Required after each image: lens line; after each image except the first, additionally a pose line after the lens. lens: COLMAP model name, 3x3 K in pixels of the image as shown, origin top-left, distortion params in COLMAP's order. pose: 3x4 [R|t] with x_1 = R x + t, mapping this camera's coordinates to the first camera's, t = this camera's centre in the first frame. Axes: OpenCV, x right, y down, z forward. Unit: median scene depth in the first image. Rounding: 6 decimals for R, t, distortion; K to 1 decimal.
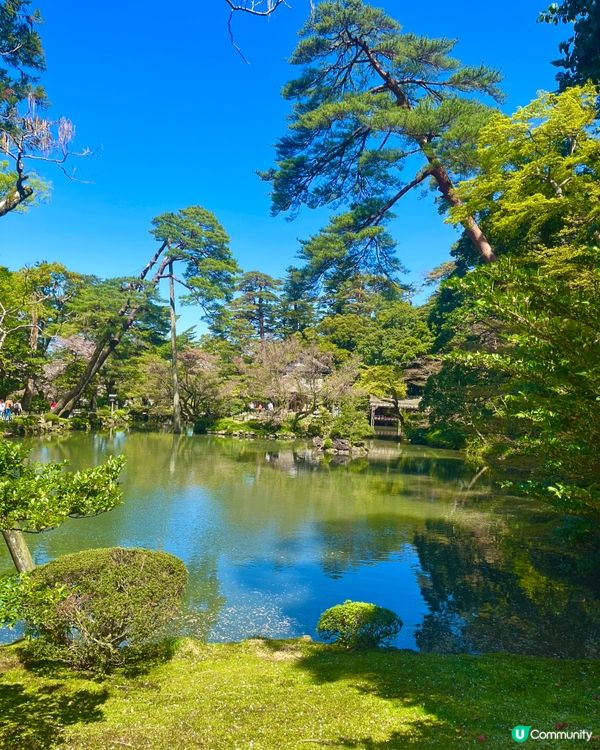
lens RADIAL K [[601.3, 0, 300.0], [0, 601.3, 375.0], [0, 0, 1]] dist [0.091581, -0.130579]
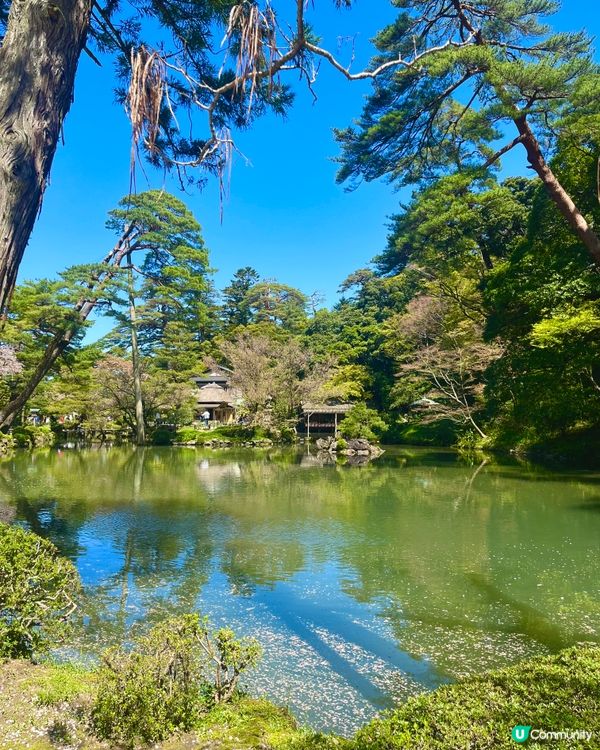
lens RADIAL K [[601.3, 0, 300.0], [0, 601.3, 375.0], [0, 0, 1]] dist [0.091581, -0.130579]
pose [[0.972741, -0.026339, 0.230395, -0.179924], [0.032789, 0.999169, -0.024210, 0.022166], [-0.229566, 0.031104, 0.972796, 0.088312]]
